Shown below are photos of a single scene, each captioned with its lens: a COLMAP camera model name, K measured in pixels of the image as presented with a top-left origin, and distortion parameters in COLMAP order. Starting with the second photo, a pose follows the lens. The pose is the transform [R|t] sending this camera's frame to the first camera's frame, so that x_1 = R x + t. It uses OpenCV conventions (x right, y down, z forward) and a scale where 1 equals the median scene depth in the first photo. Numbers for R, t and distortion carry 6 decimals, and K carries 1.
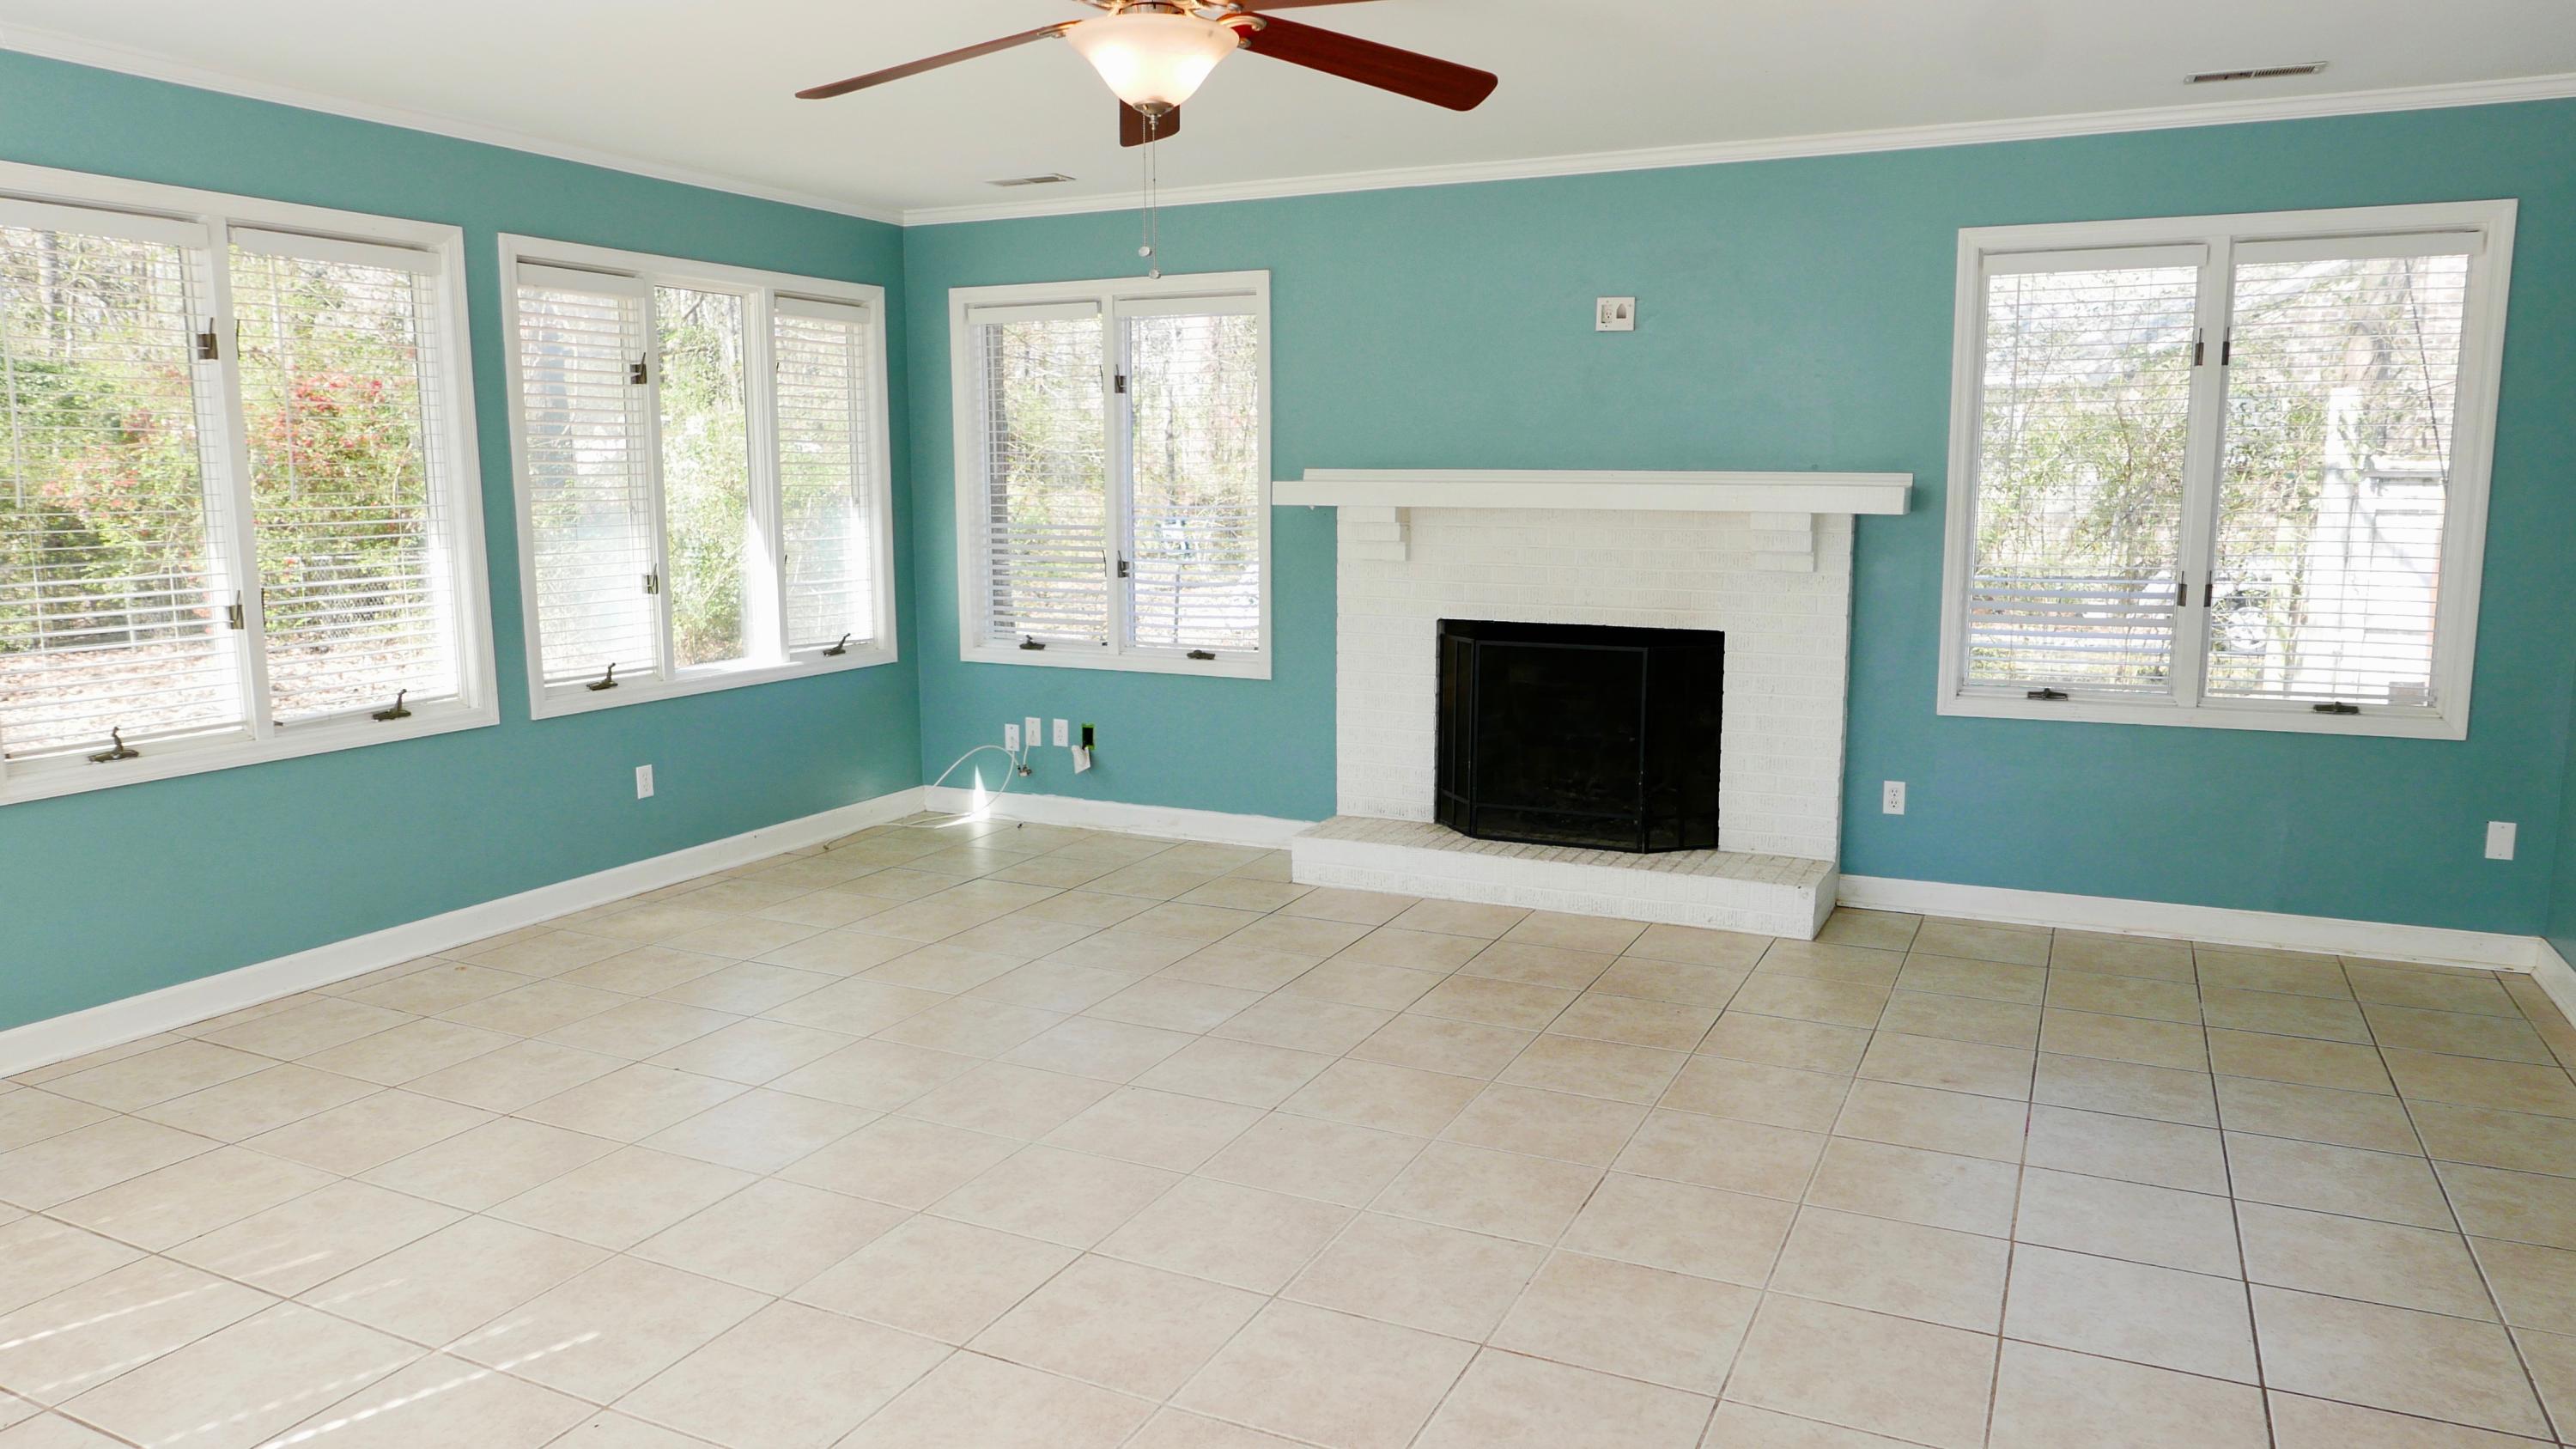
lens RADIAL K [[1689.1, 0, 1291.3], [0, 1689.1, 723.1], [0, 0, 1]] dist [-0.045498, 0.019419]
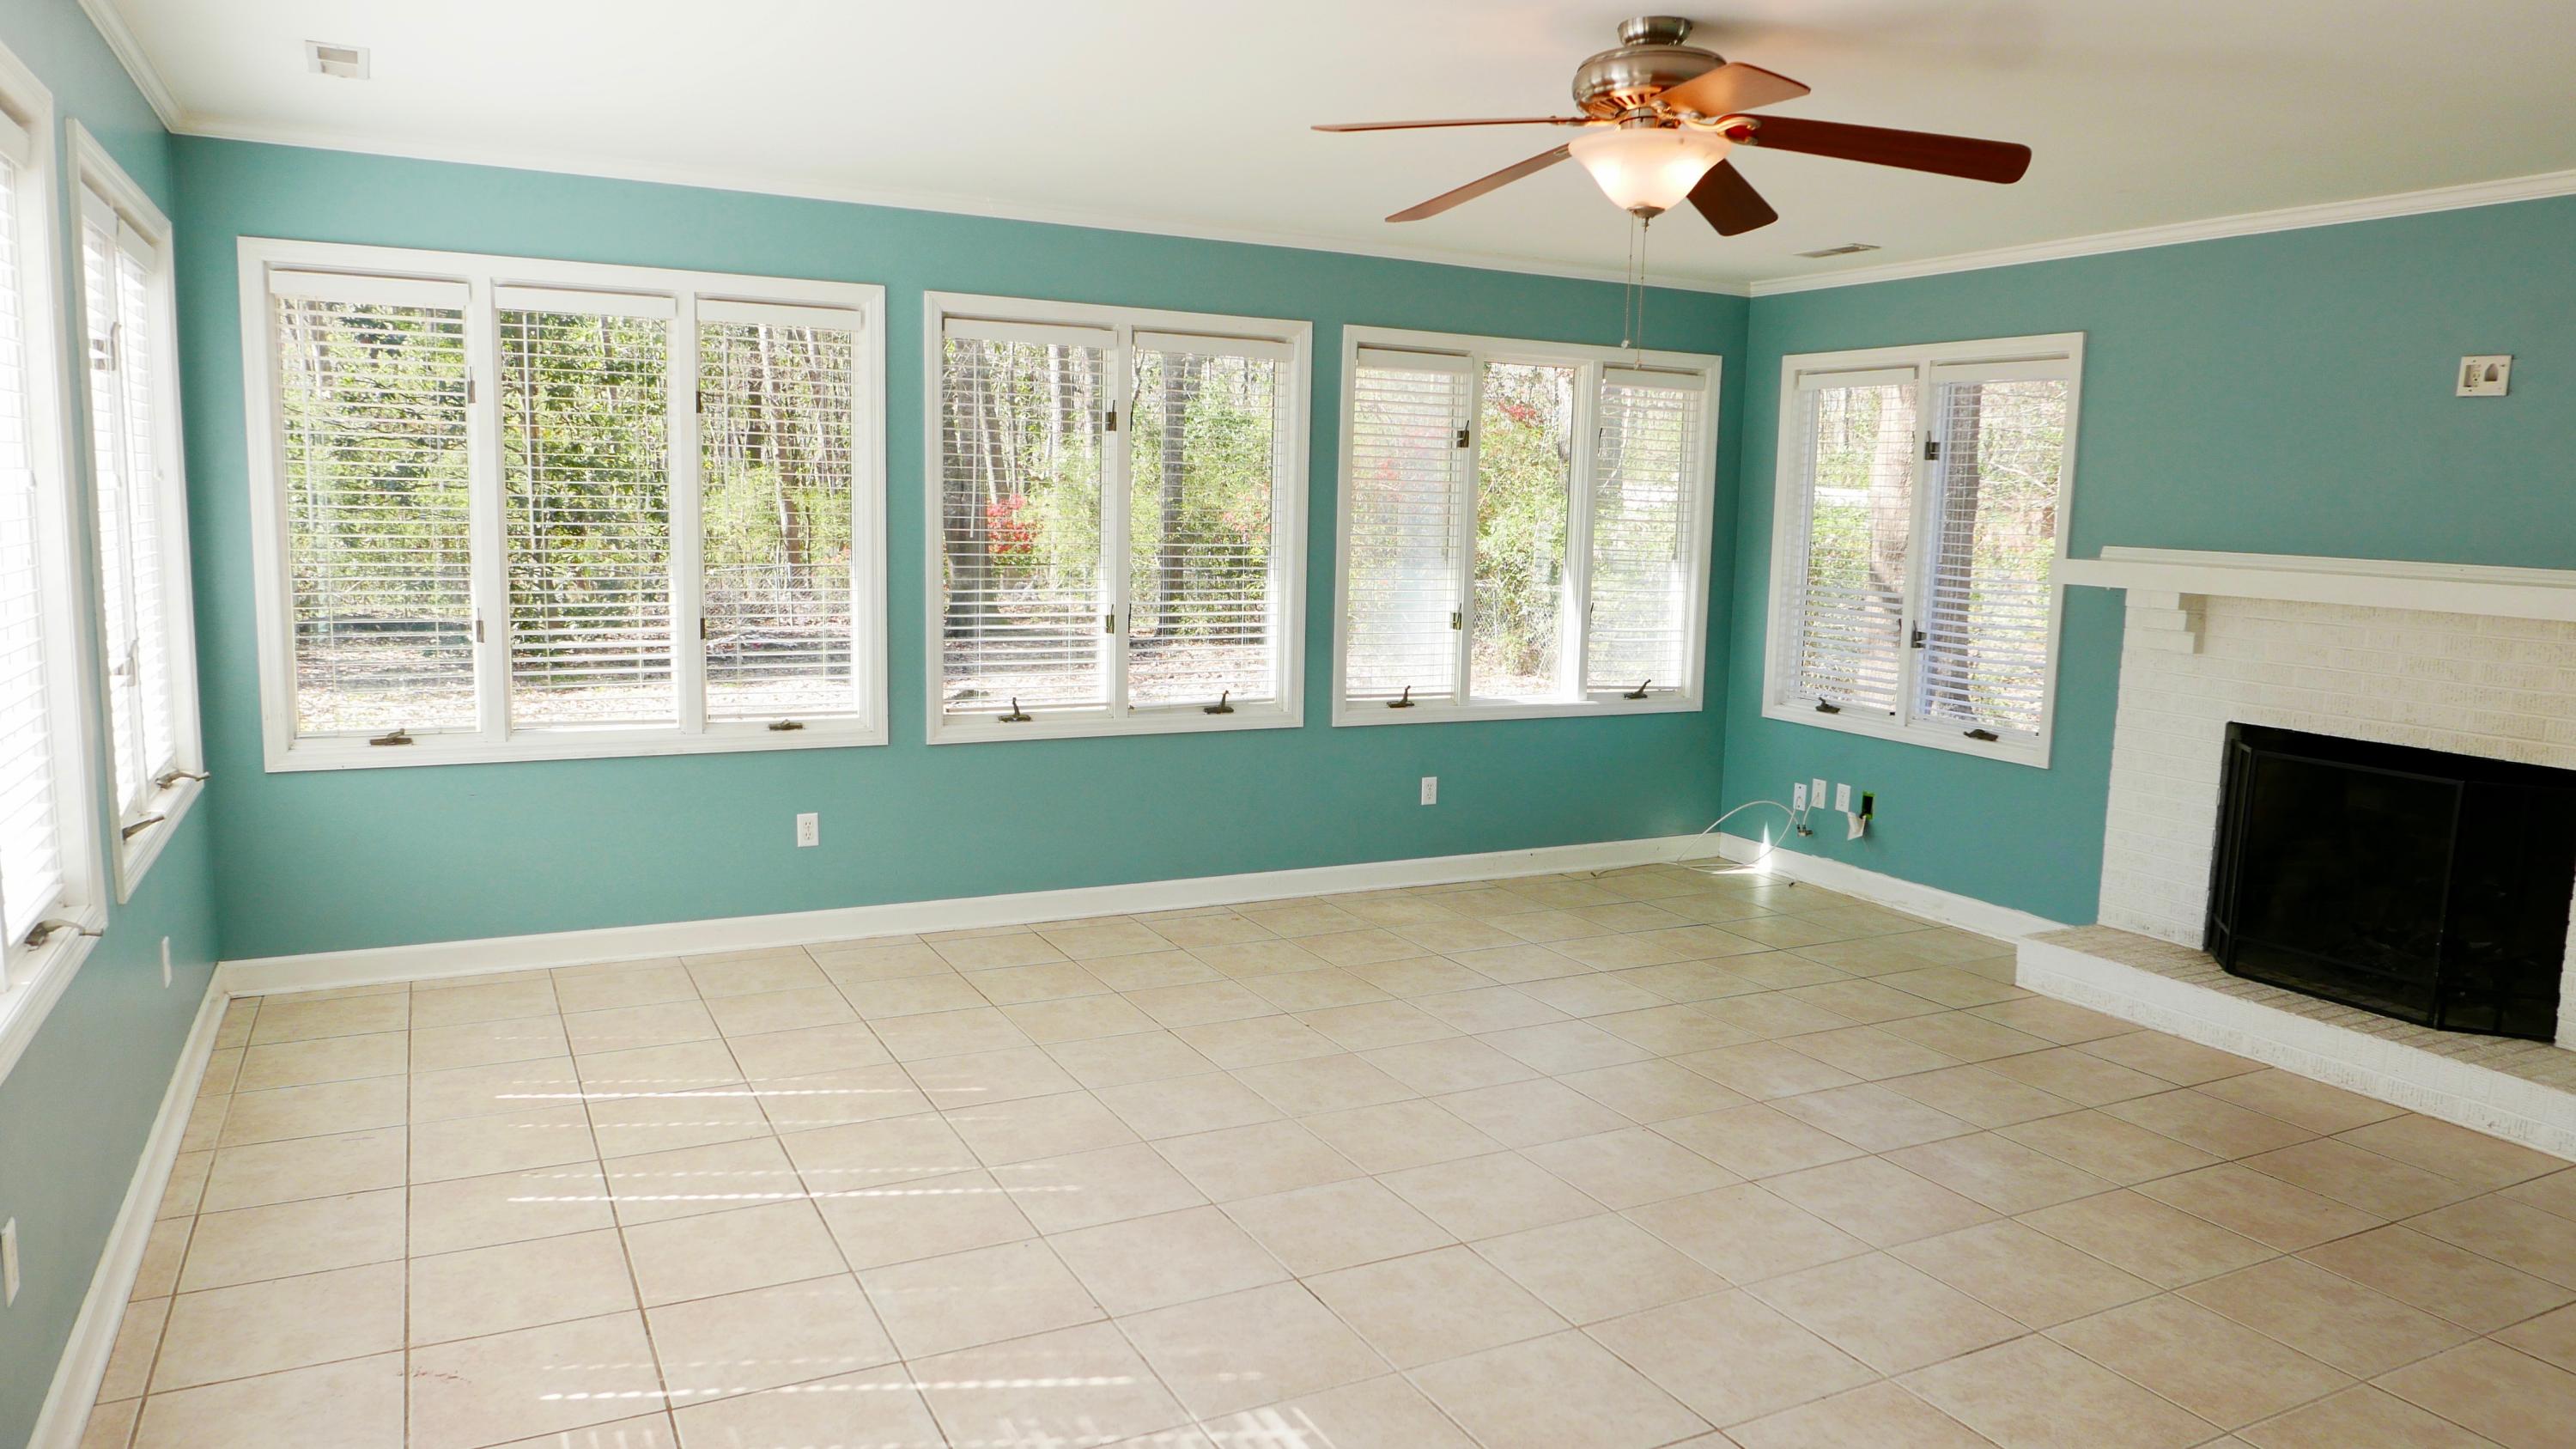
lens RADIAL K [[1689.1, 0, 1294.1], [0, 1689.1, 729.5], [0, 0, 1]] dist [-0.045498, 0.019419]
pose [[0.796782, 0.104320, -0.595194, 0.230868], [-0.116823, 0.992996, 0.017654, -0.017007], [0.592866, 0.055466, 0.803388, 0.009991]]
